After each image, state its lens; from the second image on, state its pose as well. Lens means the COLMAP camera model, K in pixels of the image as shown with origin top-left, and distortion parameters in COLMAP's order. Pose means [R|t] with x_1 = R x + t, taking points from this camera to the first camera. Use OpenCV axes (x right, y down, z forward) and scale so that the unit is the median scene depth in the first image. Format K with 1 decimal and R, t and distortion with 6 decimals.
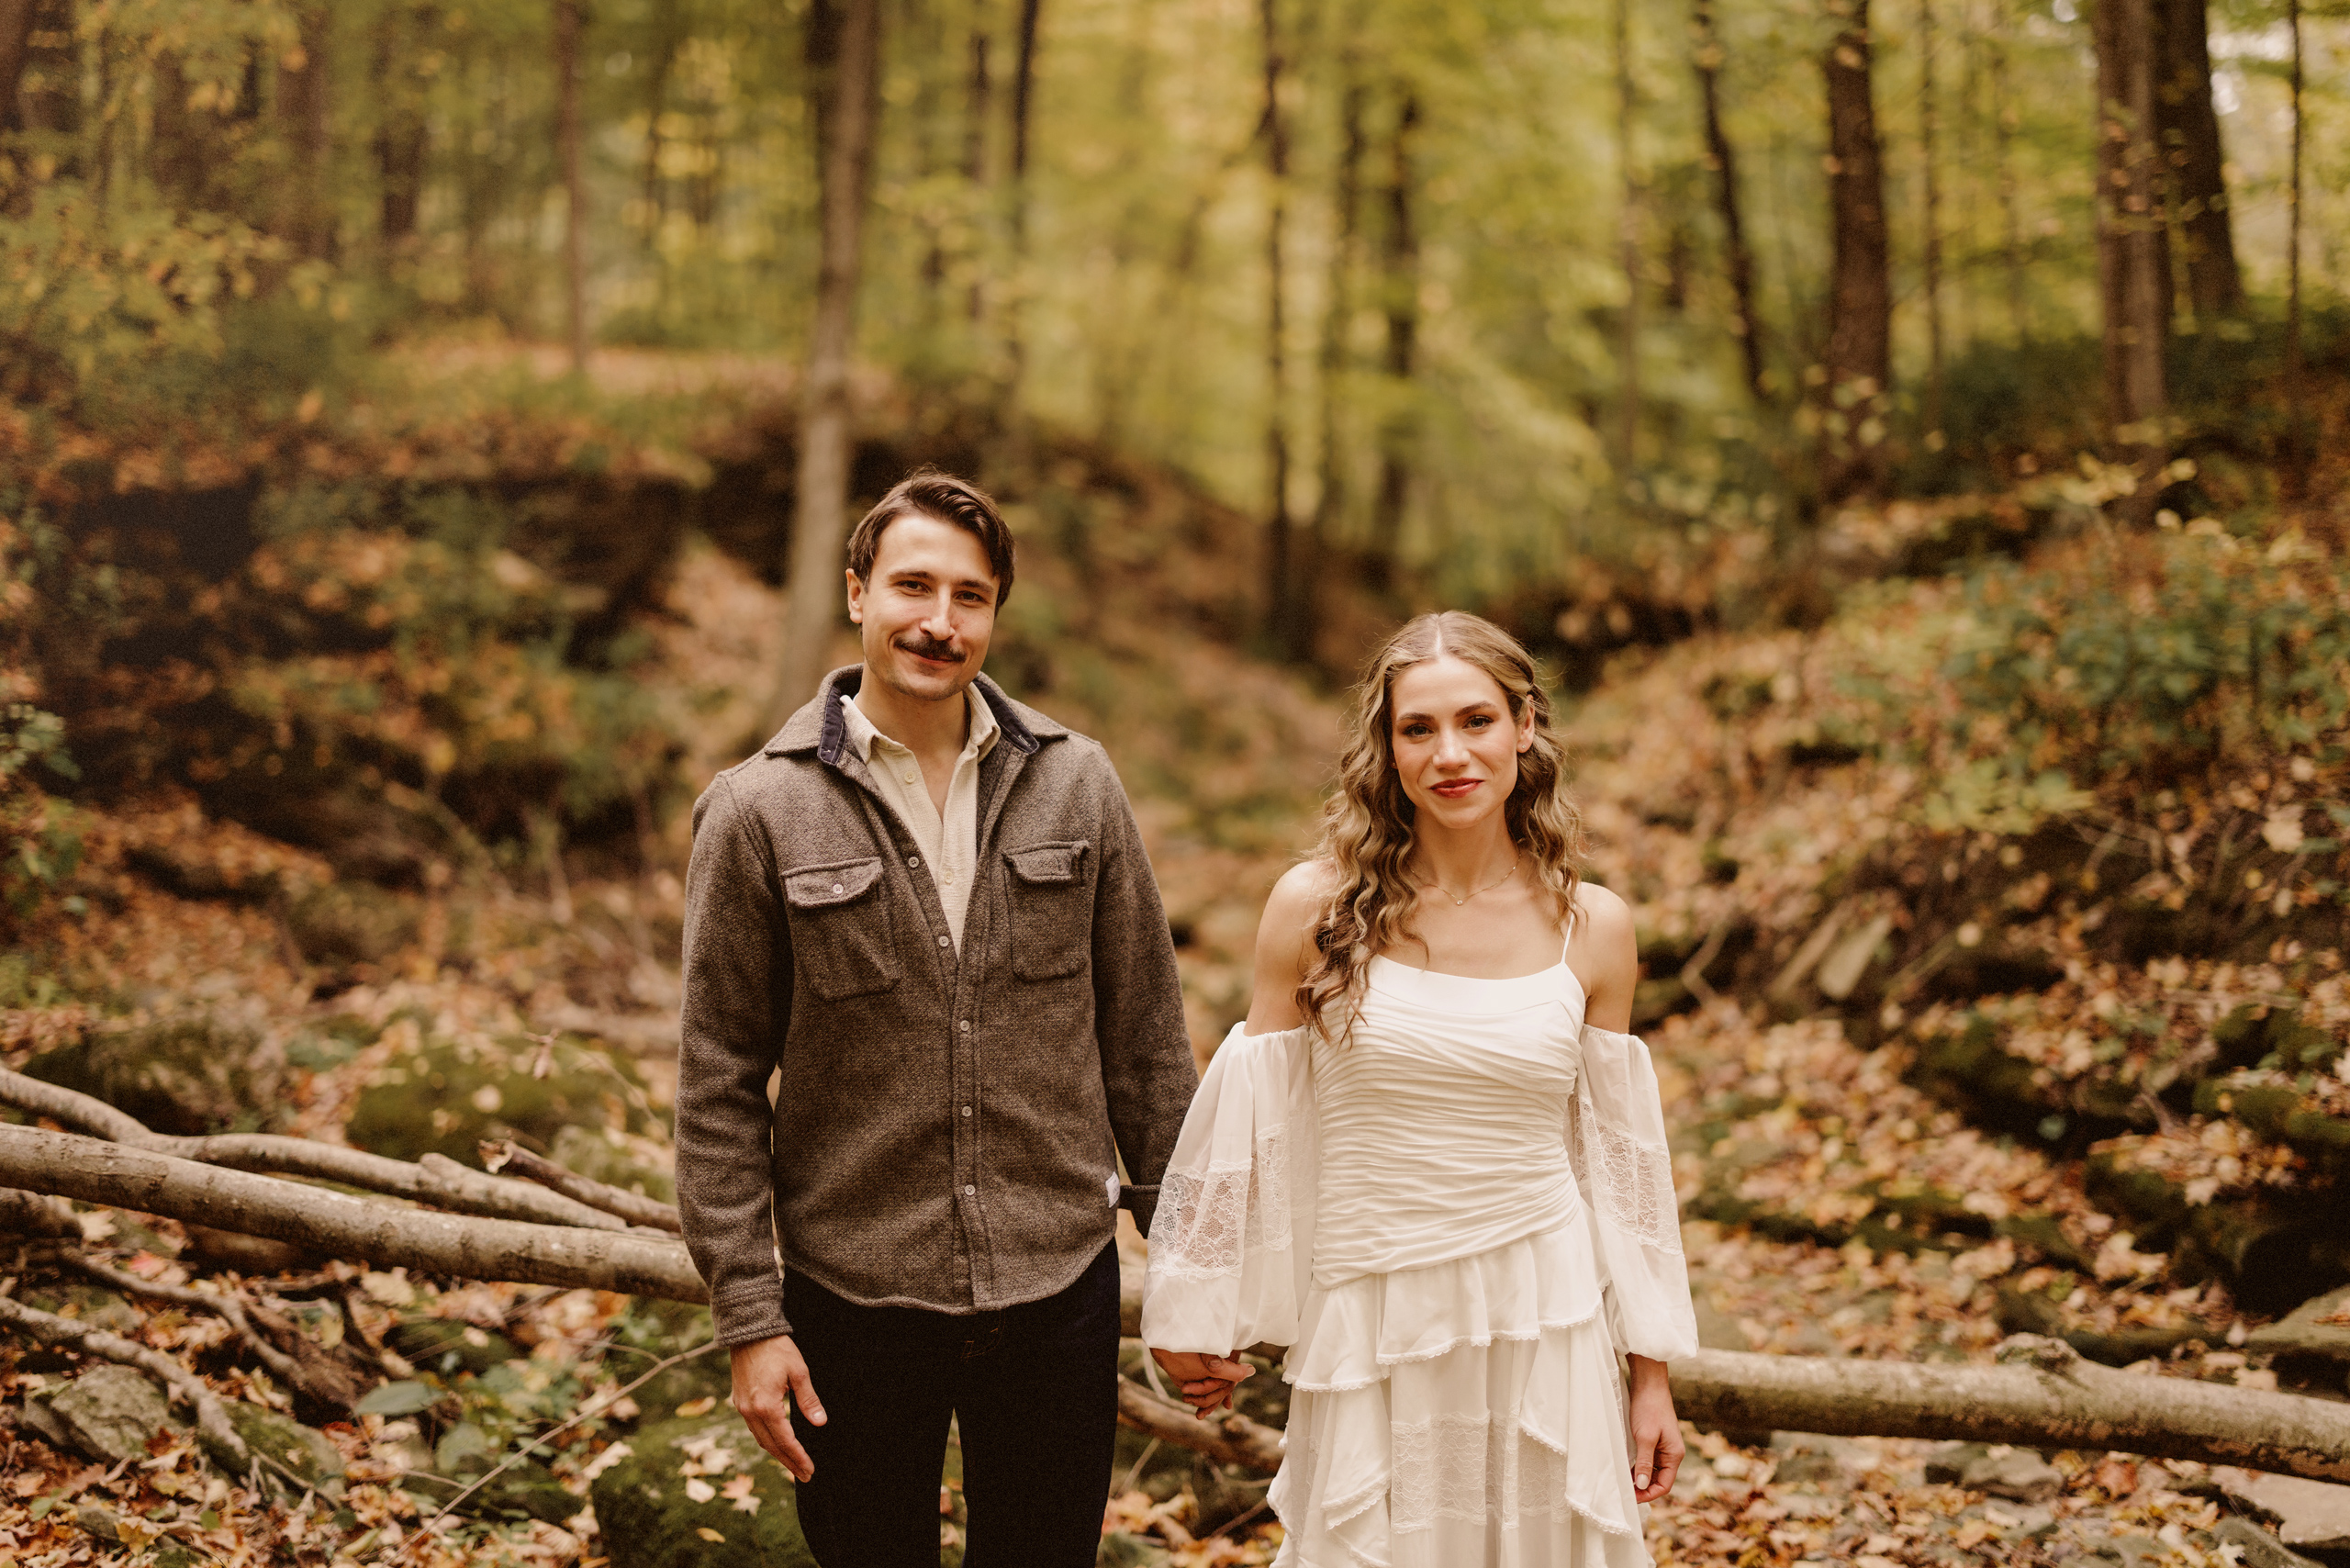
lens RADIAL K [[3363.3, 0, 1175.0], [0, 3363.3, 784.0], [0, 0, 1]] dist [-0.076582, 0.018089]
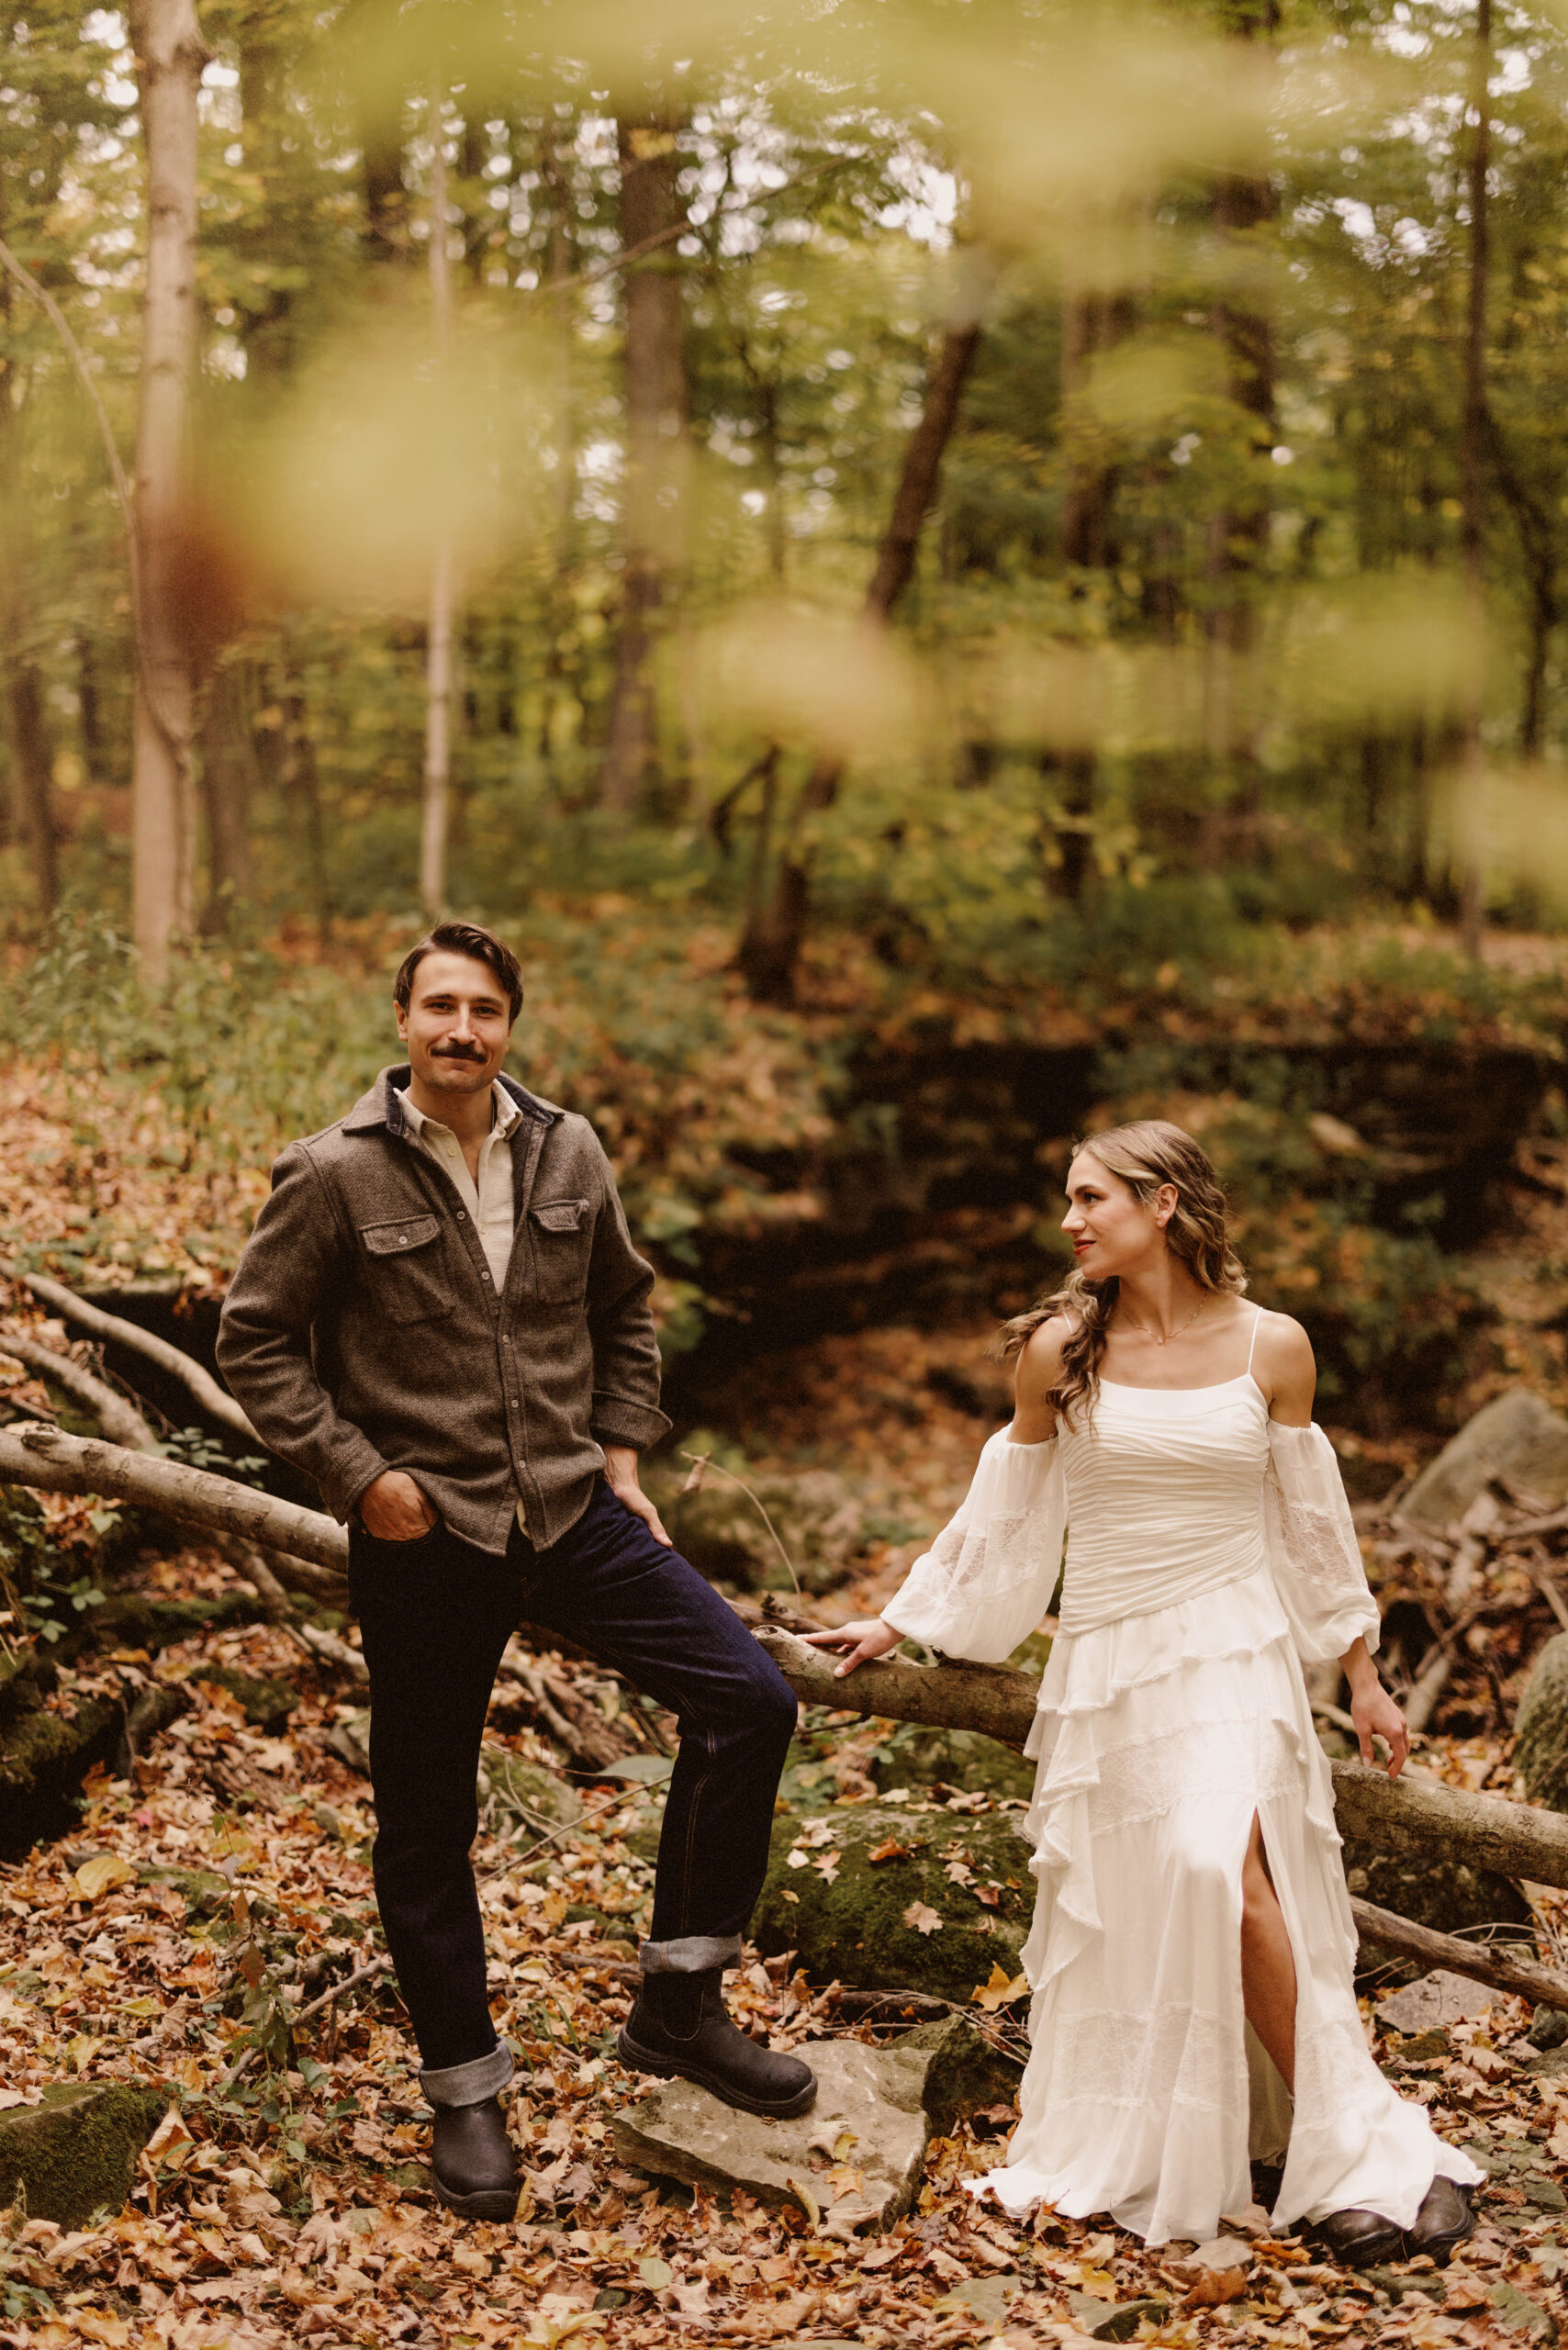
lens RADIAL K [[3370.0, 0, 798.7], [0, 3370.0, 1172.8], [0, 0, 1]] dist [-0.001772, 0.014498]
pose [[0.893308, 0.036011, -0.448001, 0.330431], [-0.065248, 0.996616, -0.049994, 0.032442], [0.444684, 0.073891, 0.892634, -0.036717]]
